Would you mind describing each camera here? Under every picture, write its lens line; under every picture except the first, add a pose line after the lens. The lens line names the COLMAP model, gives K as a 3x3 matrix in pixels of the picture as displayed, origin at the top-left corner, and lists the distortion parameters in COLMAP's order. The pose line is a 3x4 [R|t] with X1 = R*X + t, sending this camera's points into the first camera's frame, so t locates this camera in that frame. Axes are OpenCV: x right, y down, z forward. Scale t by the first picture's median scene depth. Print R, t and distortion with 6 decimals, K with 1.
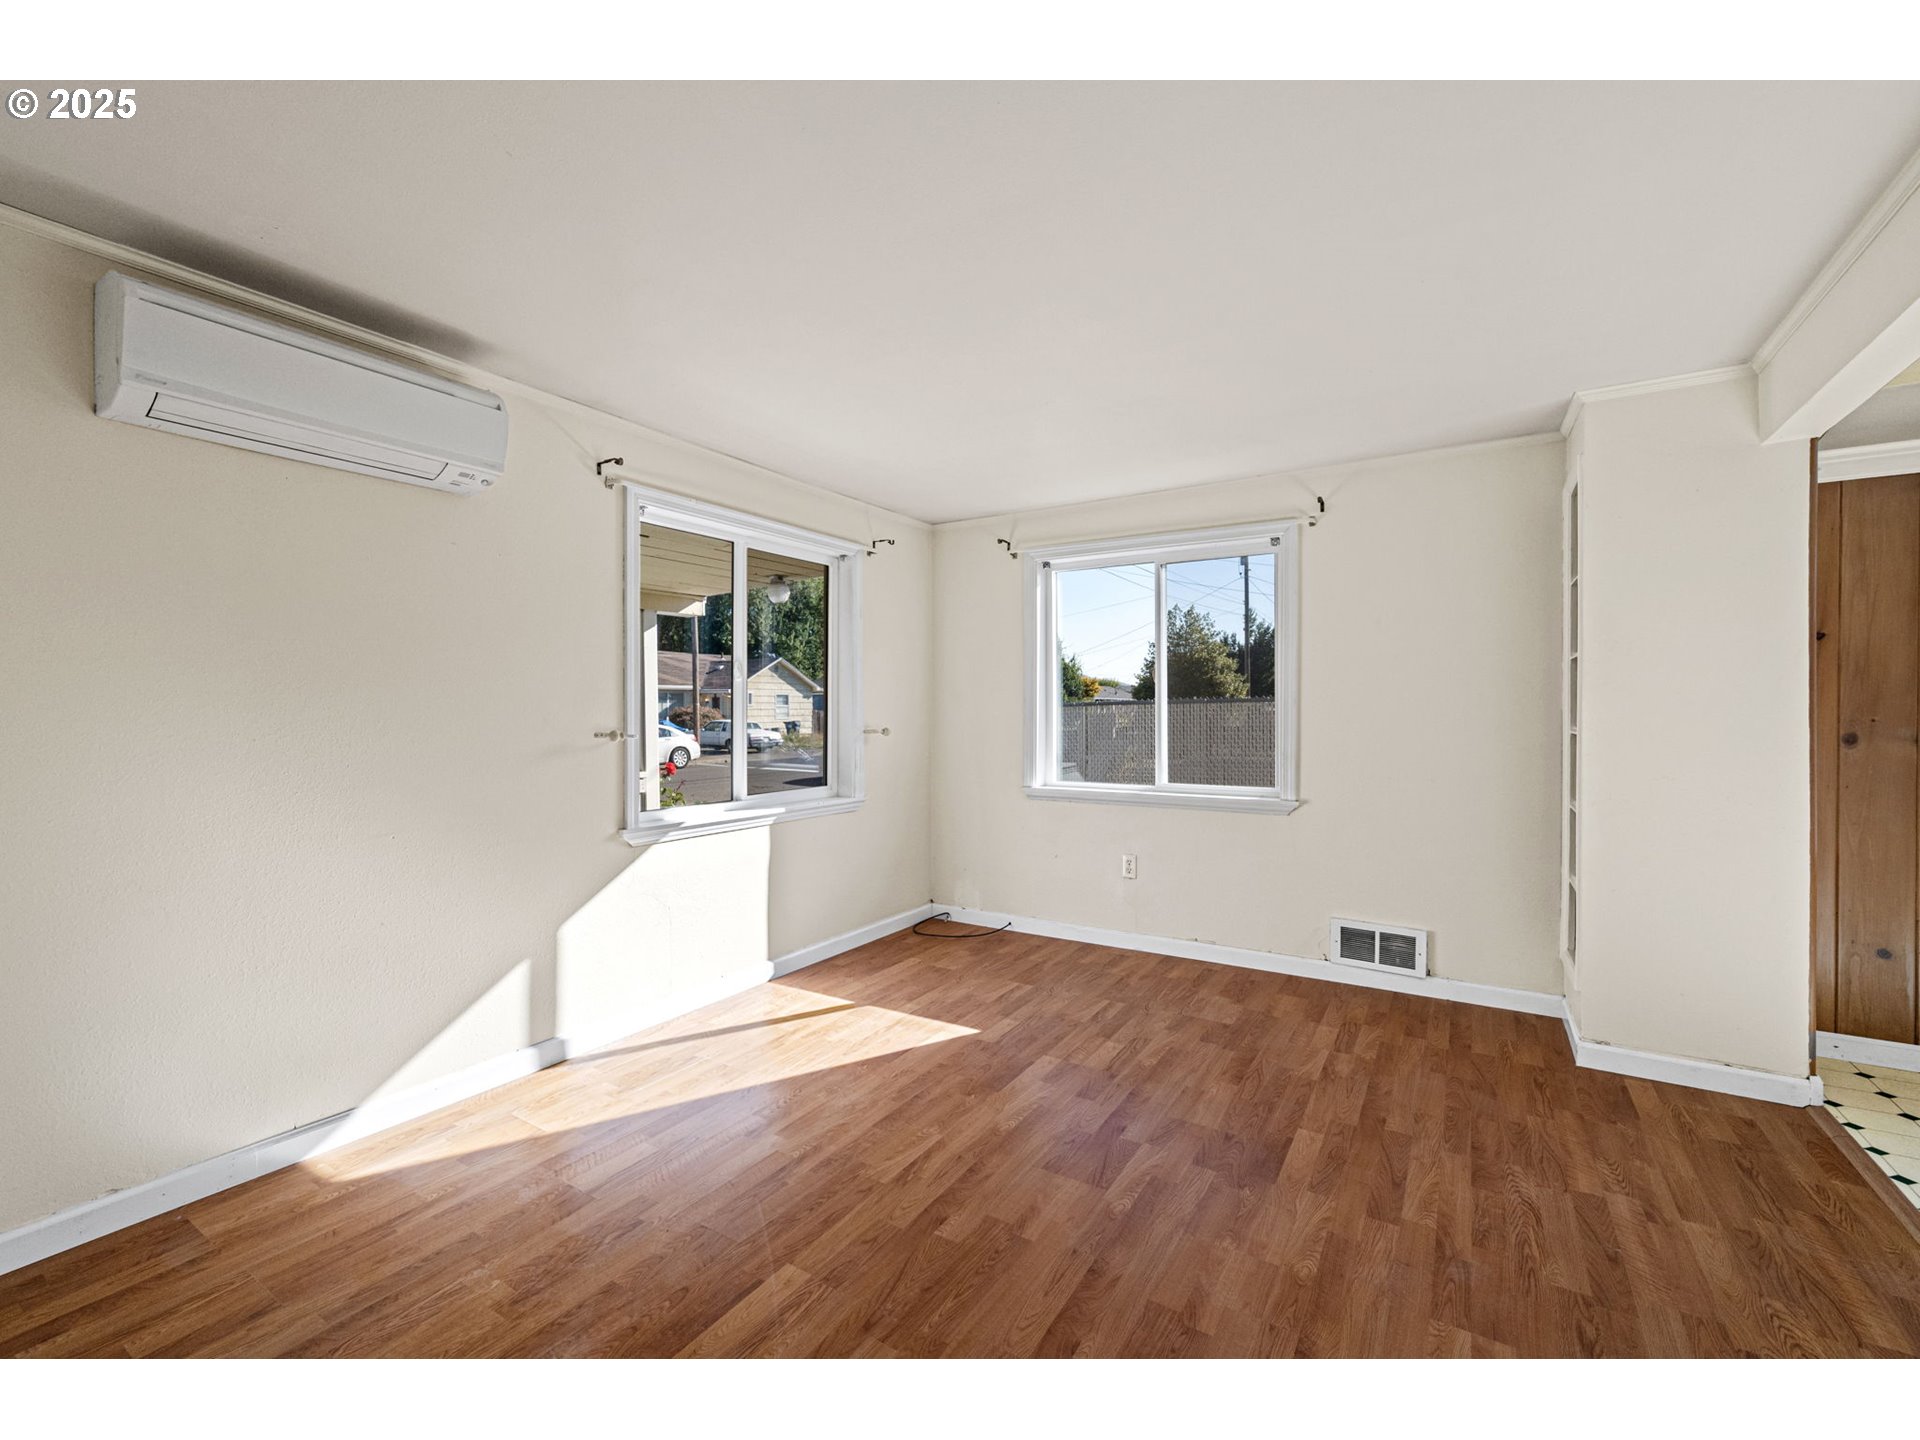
lens RADIAL K [[810.0, 0, 960.1], [0, 810.0, 736.2], [0, 0, 1]] dist [-0.001236, -0.000468]
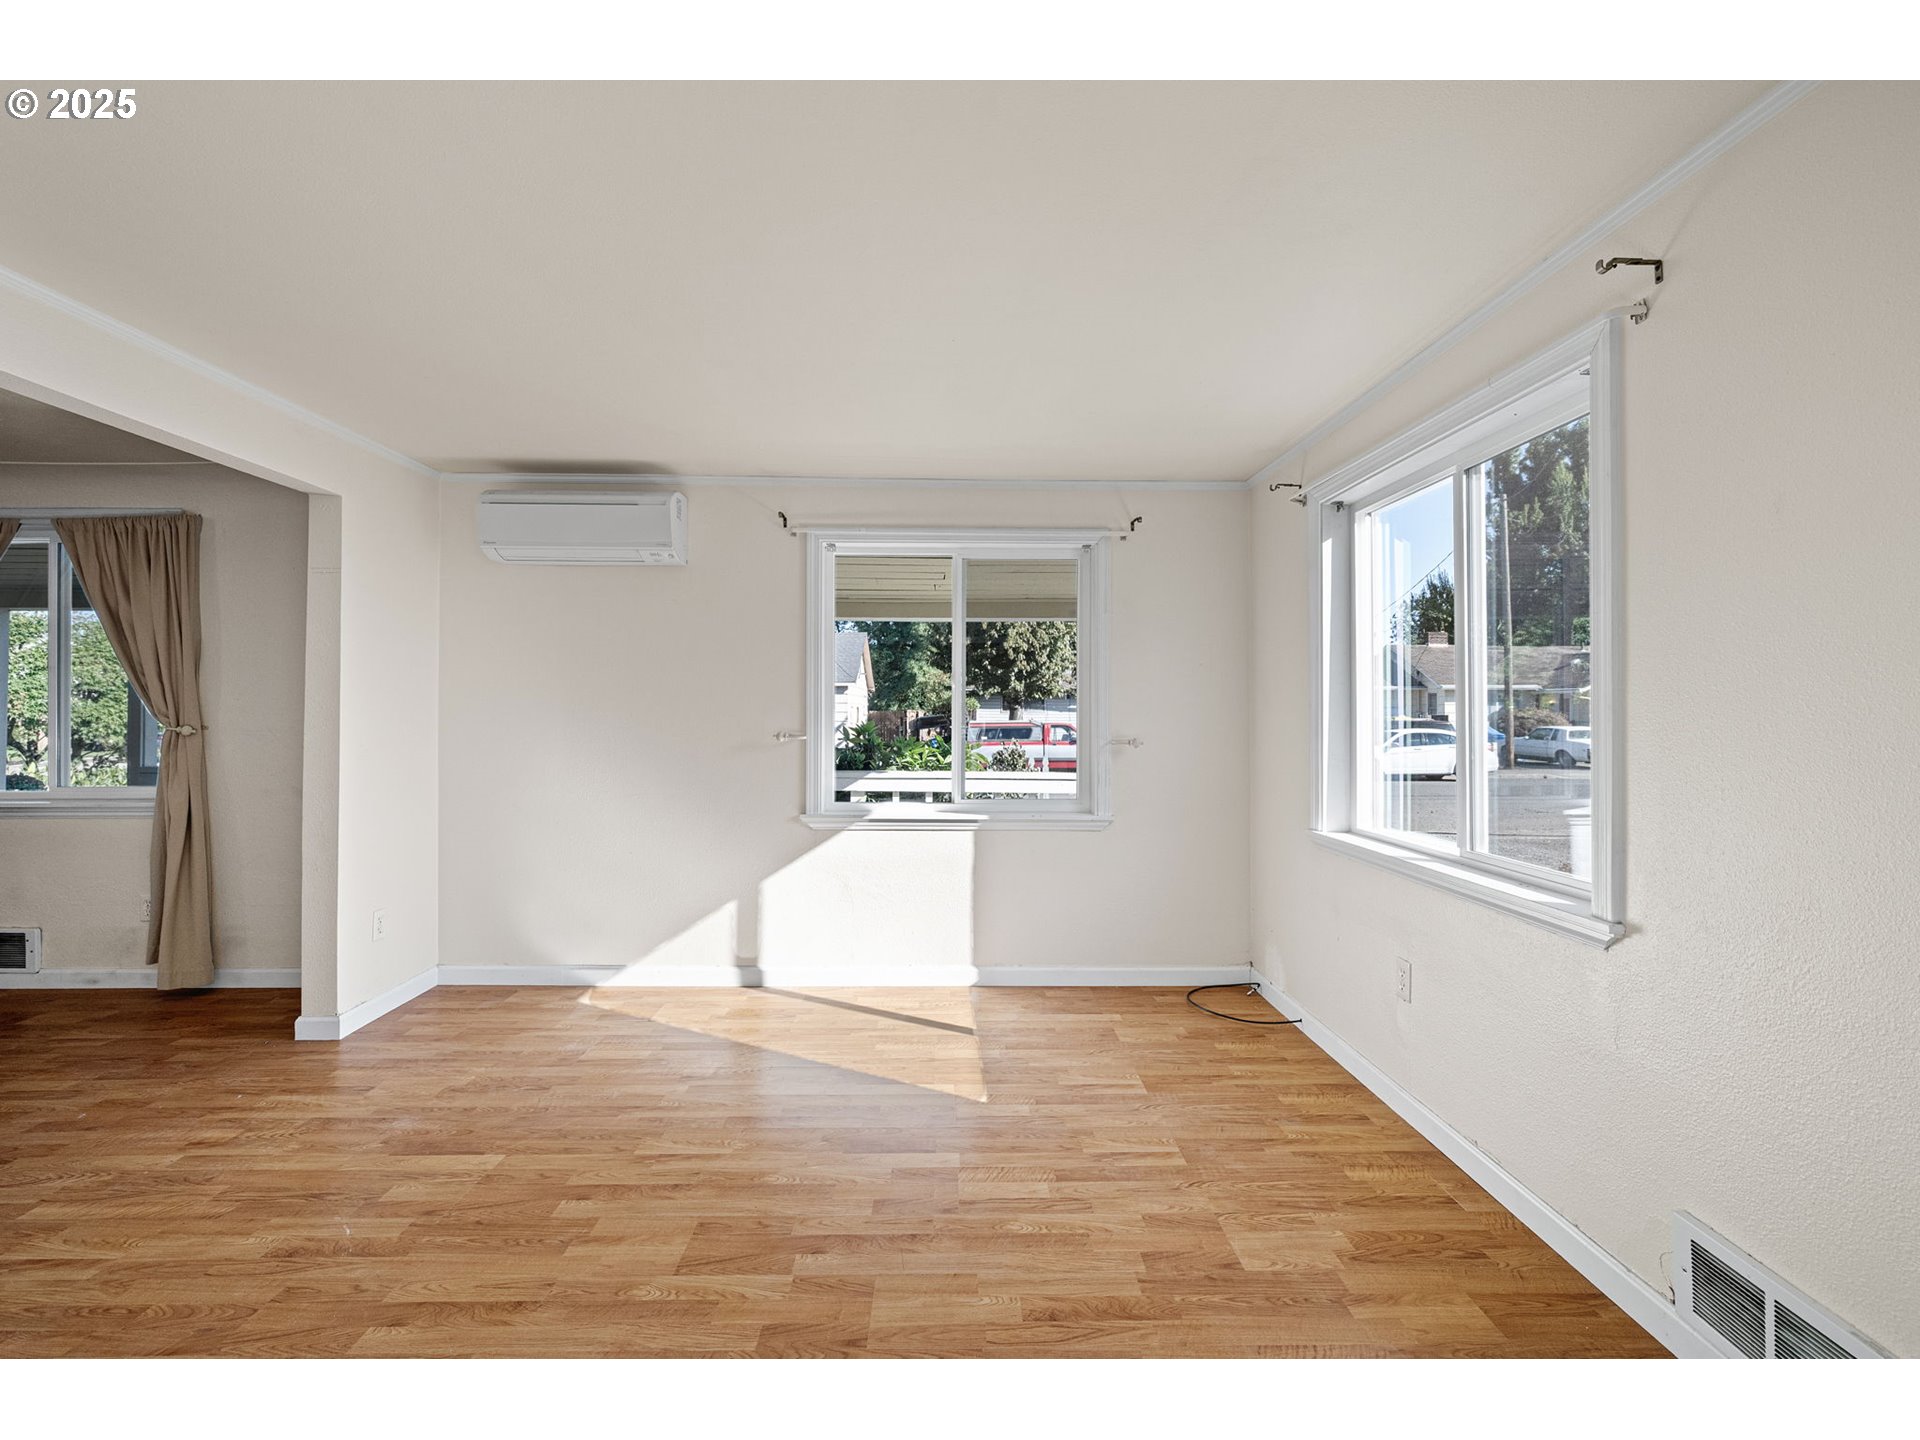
lens RADIAL K [[820.8, 0, 963.0], [0, 820.8, 712.4], [0, 0, 1]] dist [-0.000818, 0.000007]
pose [[0.546781, 0.007452, -0.837243, 0.671368], [-0.034227, 0.999323, -0.013458, -0.024532], [0.836576, 0.036015, 0.546666, 0.470782]]
